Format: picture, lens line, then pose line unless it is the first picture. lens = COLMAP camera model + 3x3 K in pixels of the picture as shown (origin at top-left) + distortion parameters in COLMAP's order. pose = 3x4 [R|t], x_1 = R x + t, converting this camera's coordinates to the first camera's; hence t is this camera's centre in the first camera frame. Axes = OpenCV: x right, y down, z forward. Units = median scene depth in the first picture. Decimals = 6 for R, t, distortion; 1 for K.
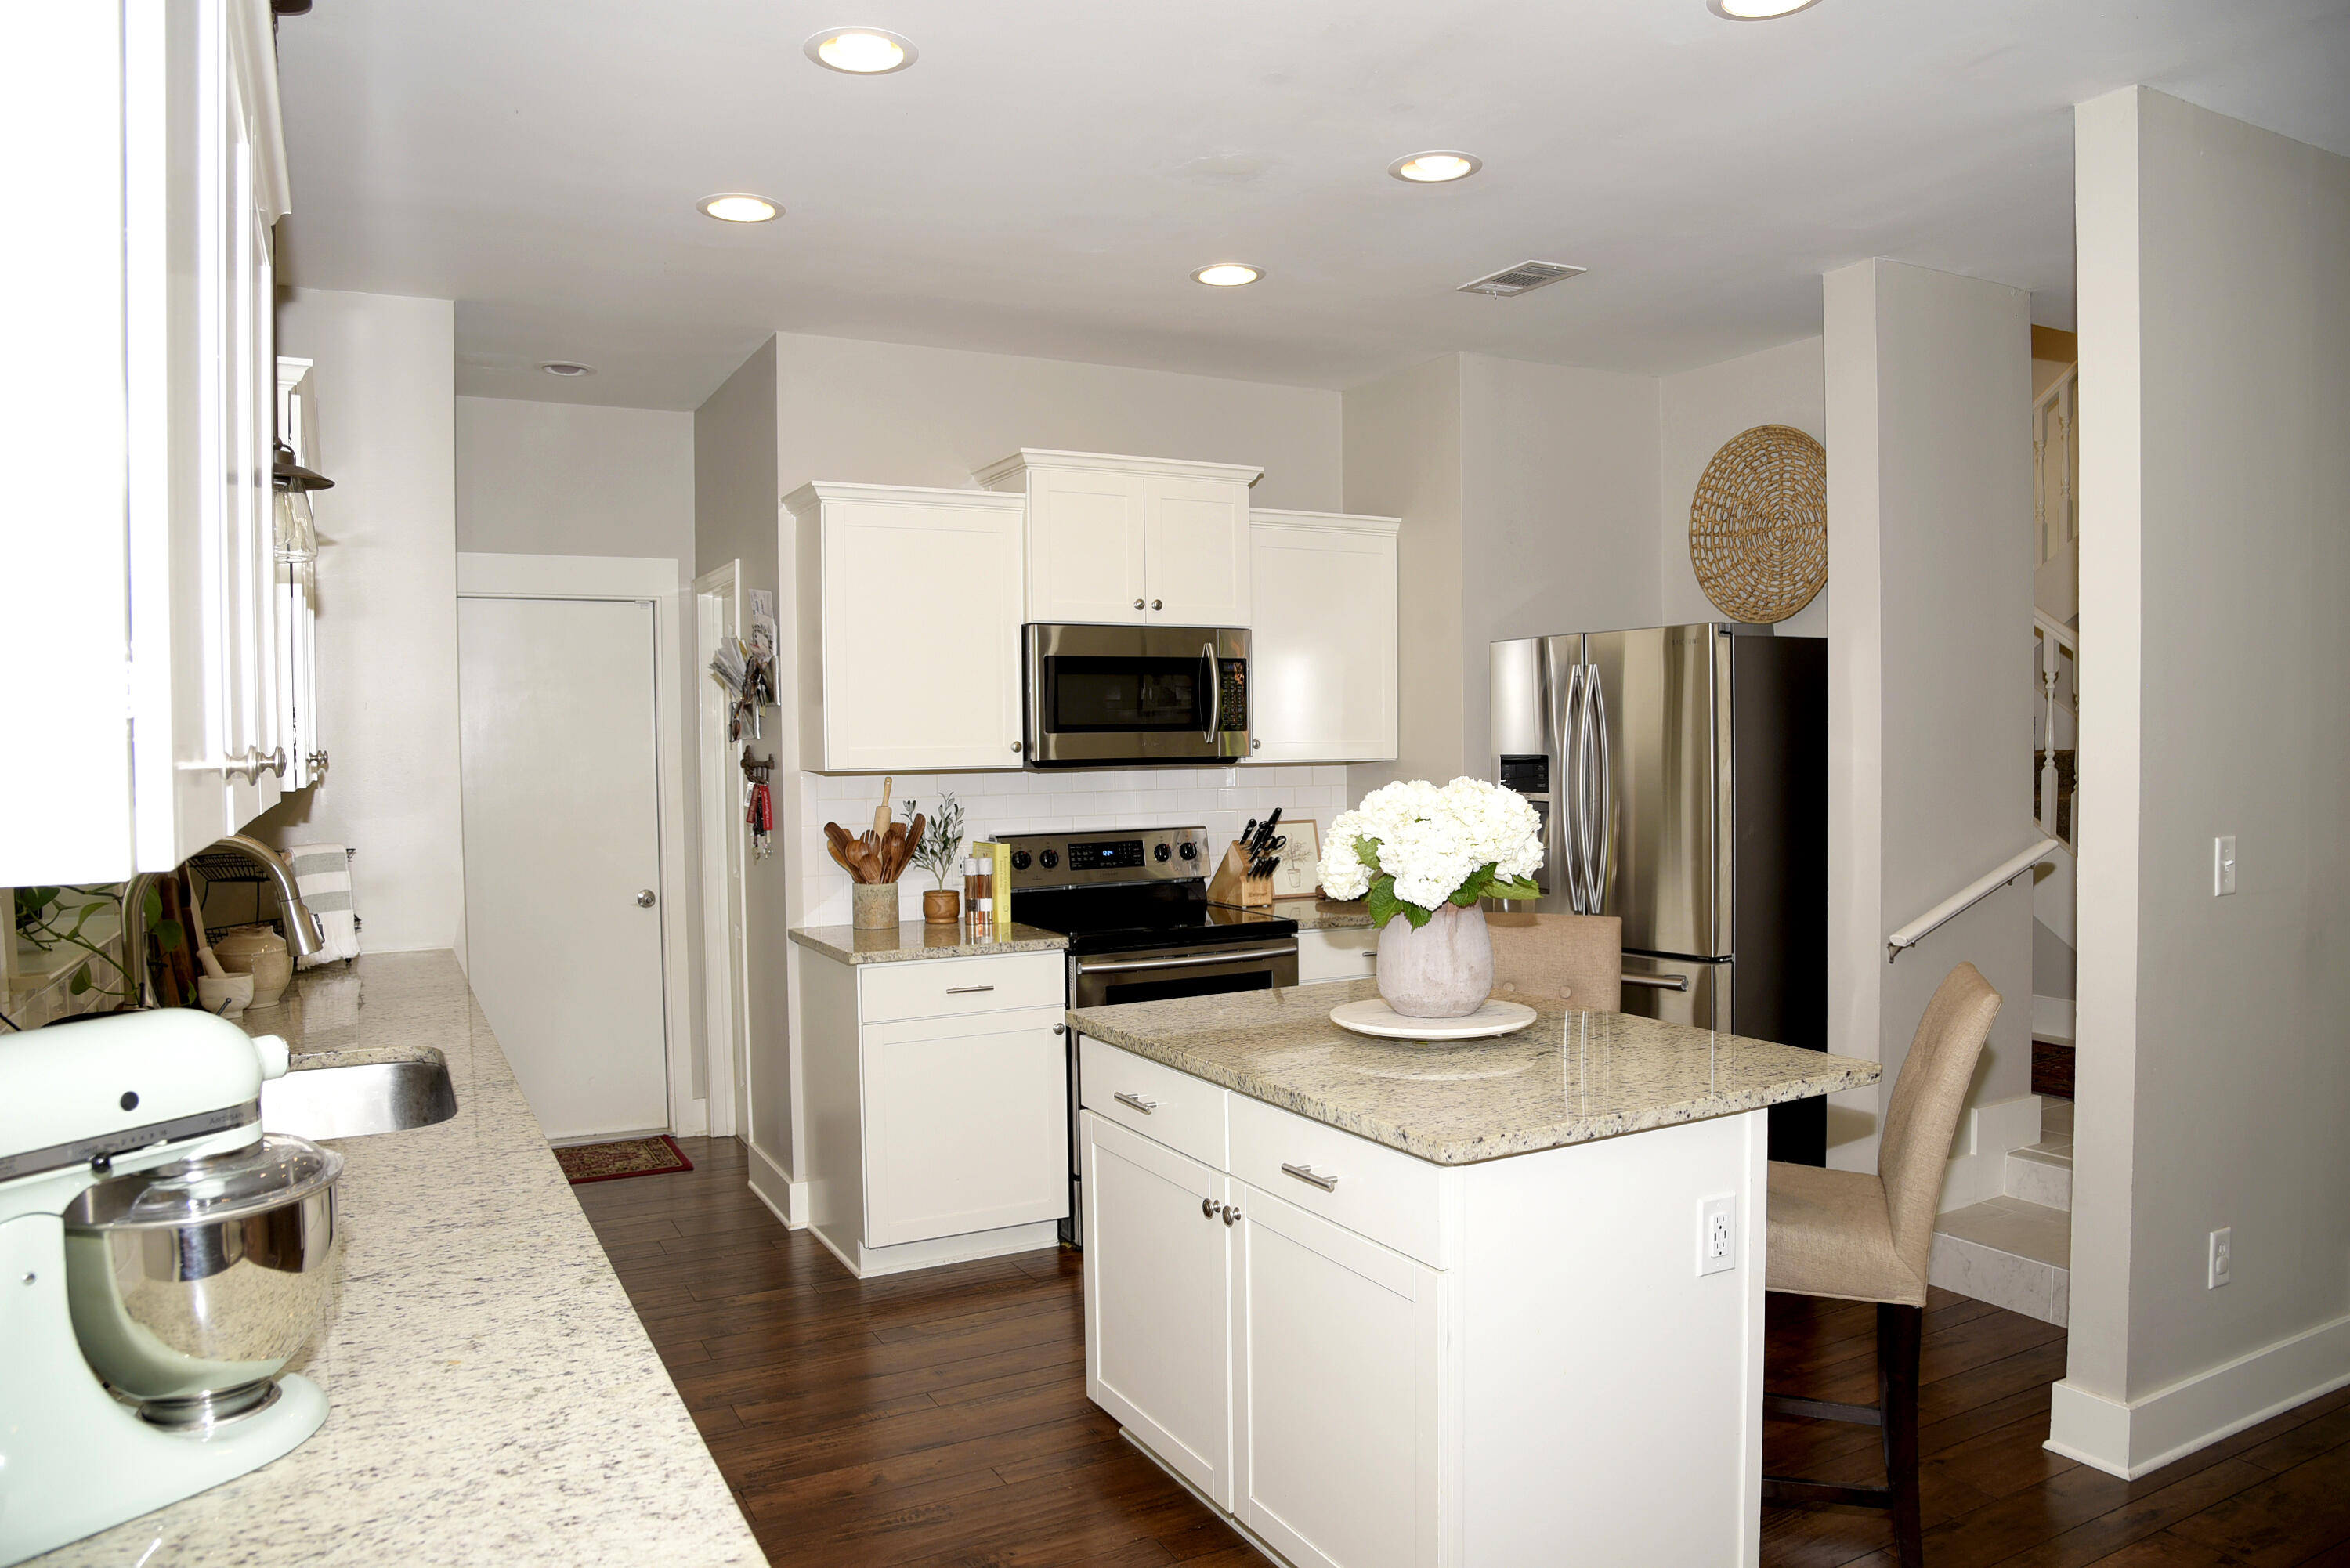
lens RADIAL K [[1579.3, 0, 1175.0], [0, 1579.3, 784.0], [0, 0, 1]] dist [-0.136987, -0.002103]
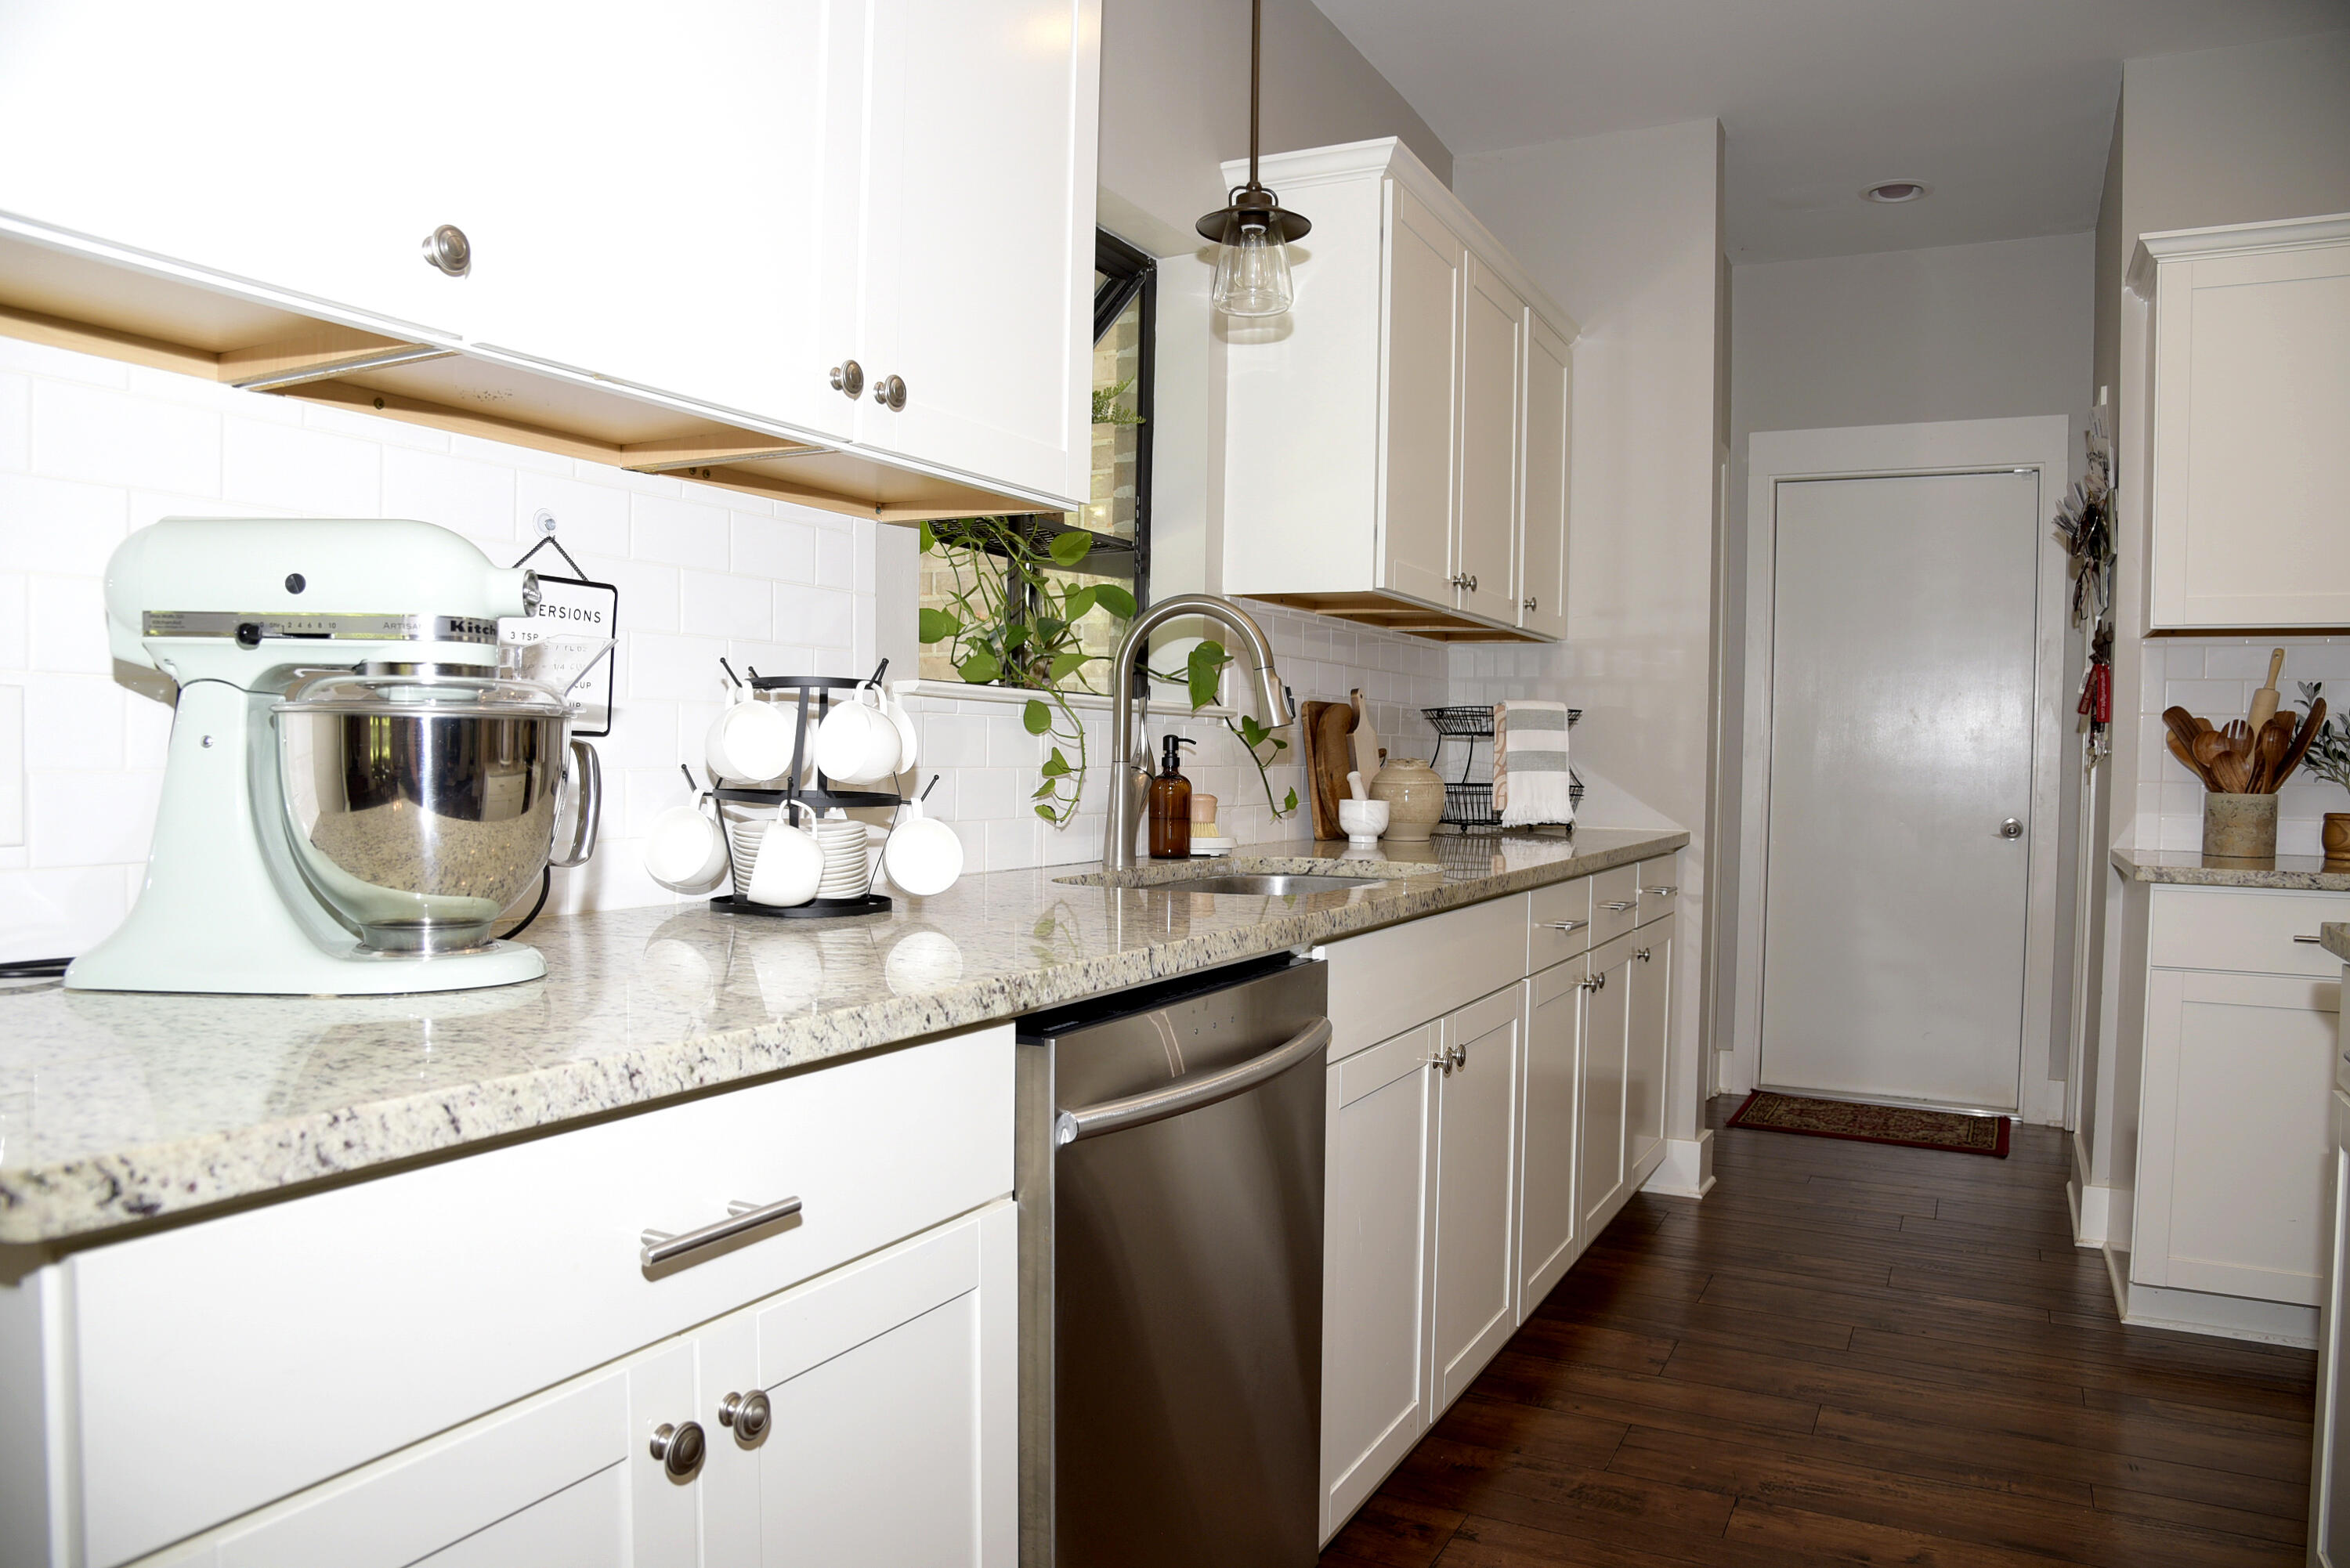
lens RADIAL K [[1585.5, 0, 1175.0], [0, 1585.5, 784.0], [0, 0, 1]] dist [-0.106903, 0.047165]
pose [[0.559602, 0.044339, -0.827575, 0.110765], [-0.050753, 0.998527, 0.019179, 0.070471], [0.827206, 0.031269, 0.561028, 0.210041]]
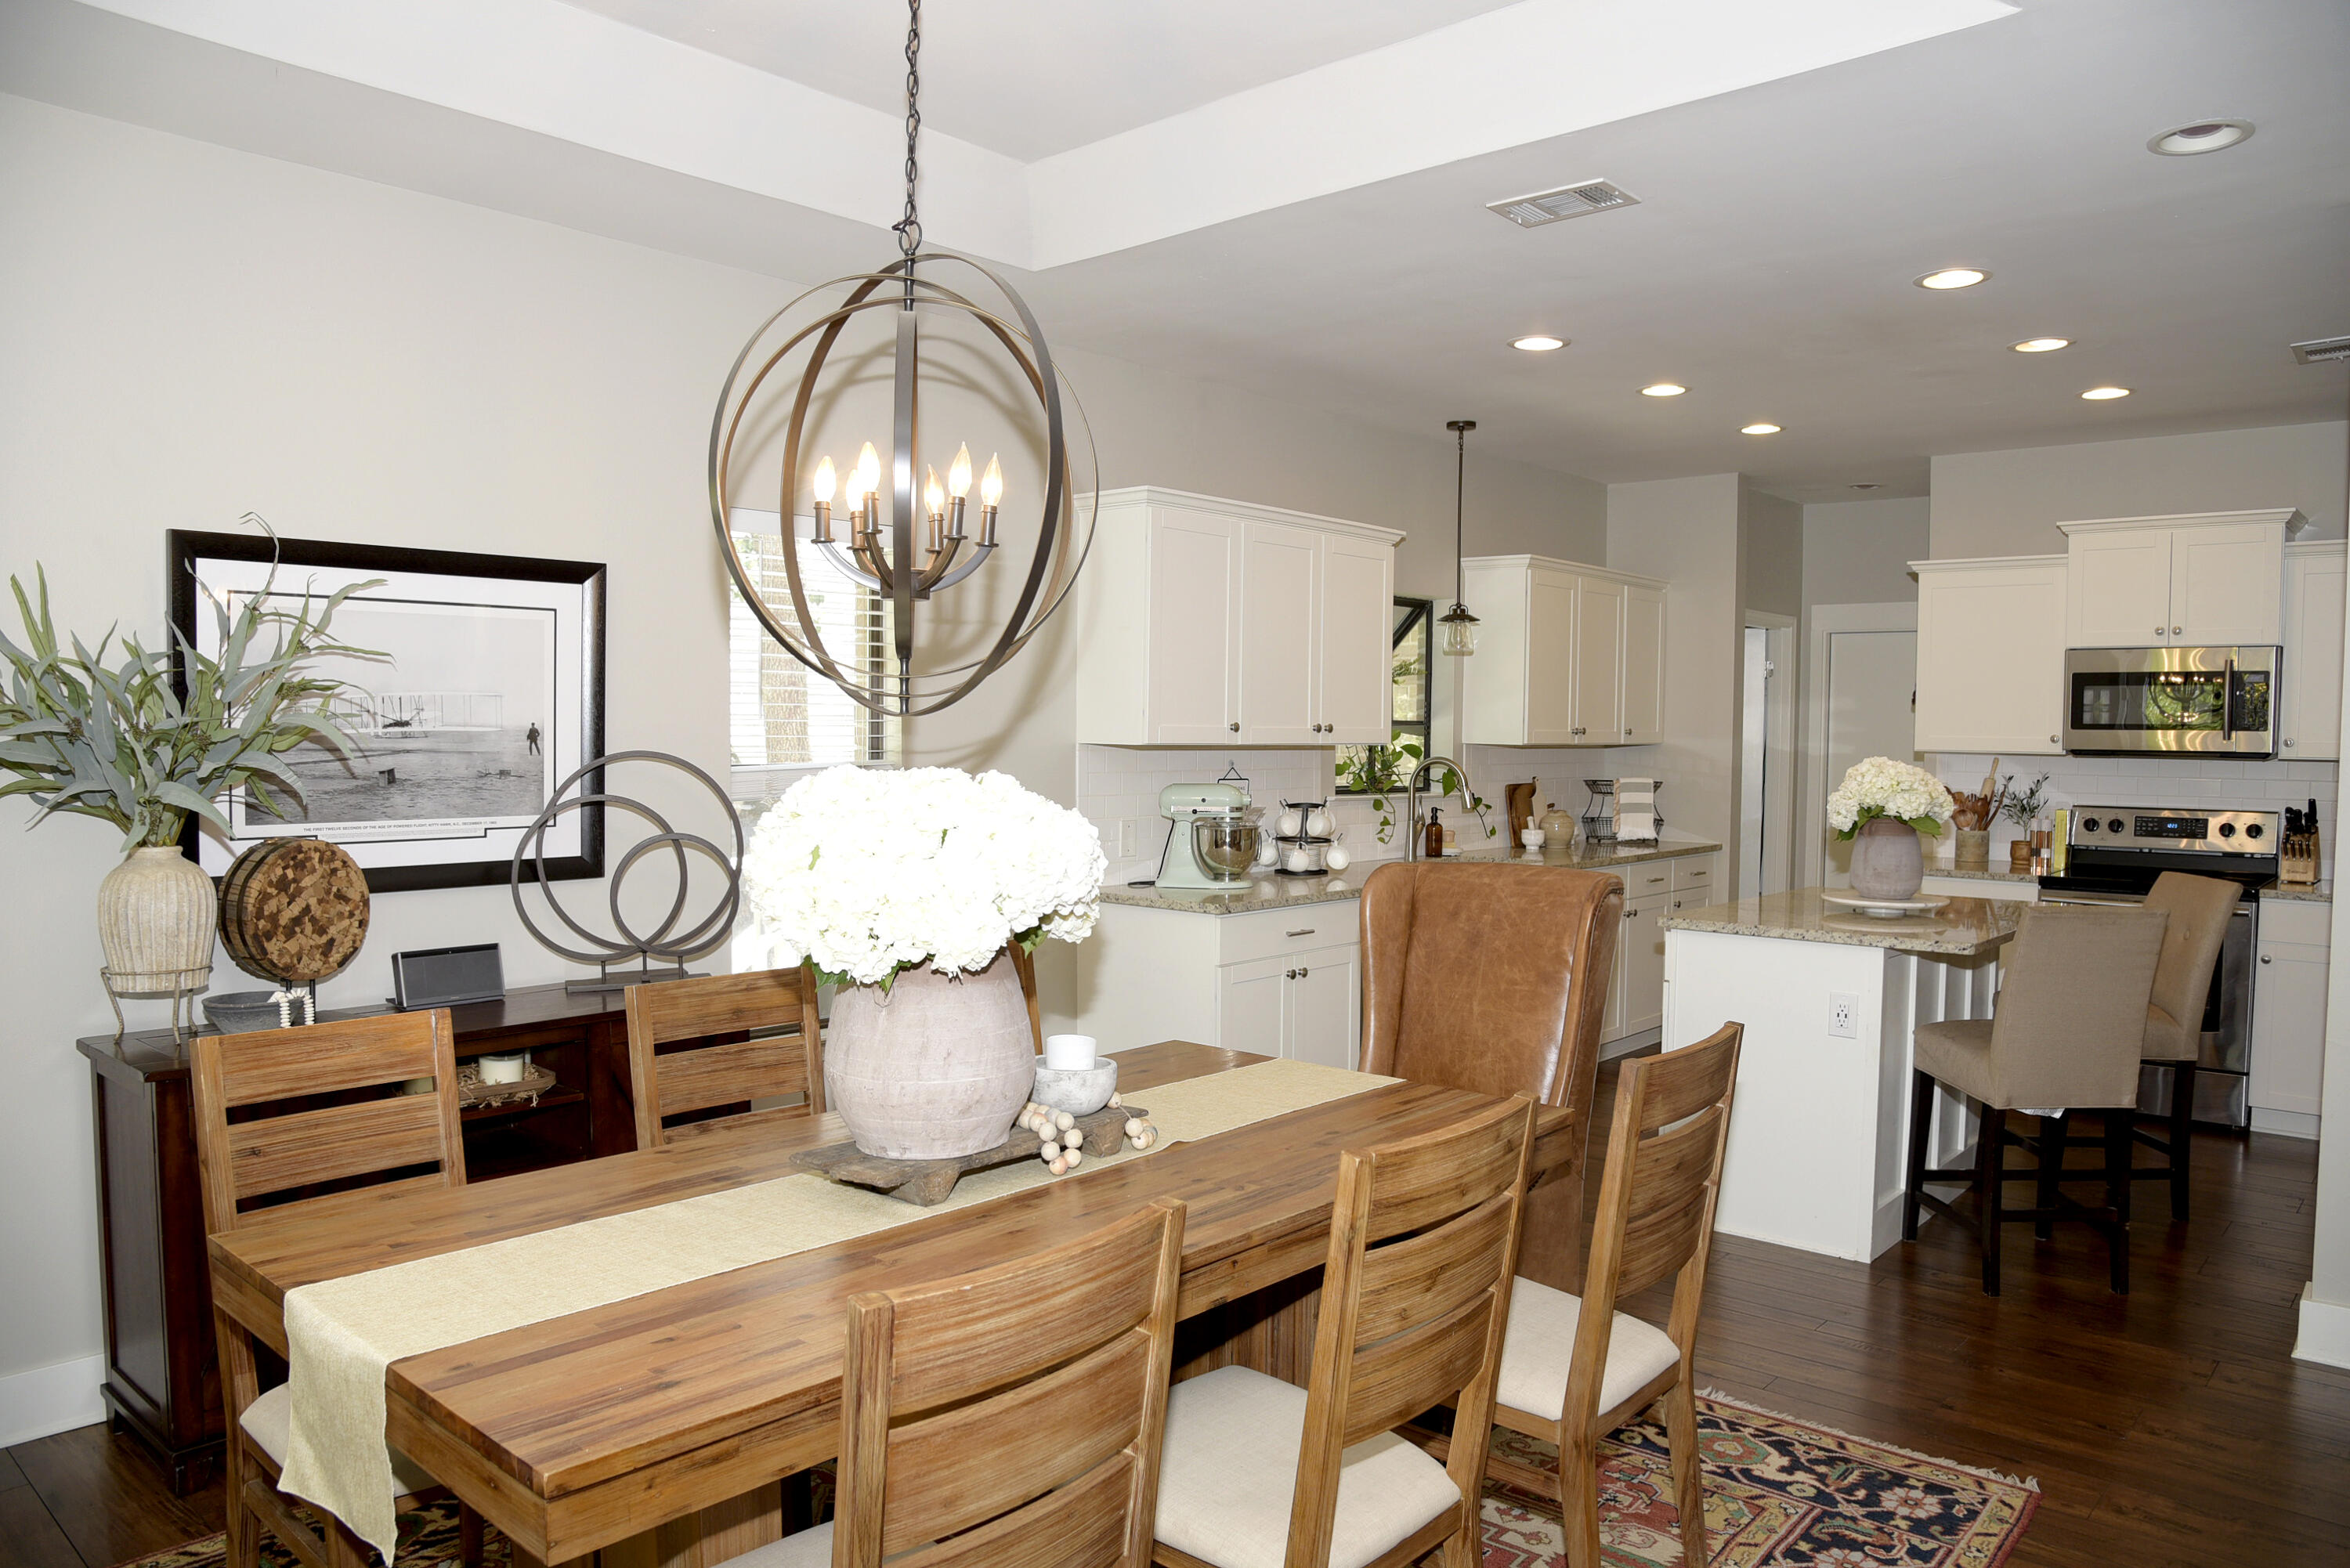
lens RADIAL K [[1585.5, 0, 1175.0], [0, 1585.5, 784.0], [0, 0, 1]] dist [-0.106903, 0.047165]
pose [[0.335596, 0.055508, -0.940369, 0.896755], [-0.043060, 0.998123, 0.043550, -0.009169], [0.941021, 0.025877, 0.337356, -0.172402]]
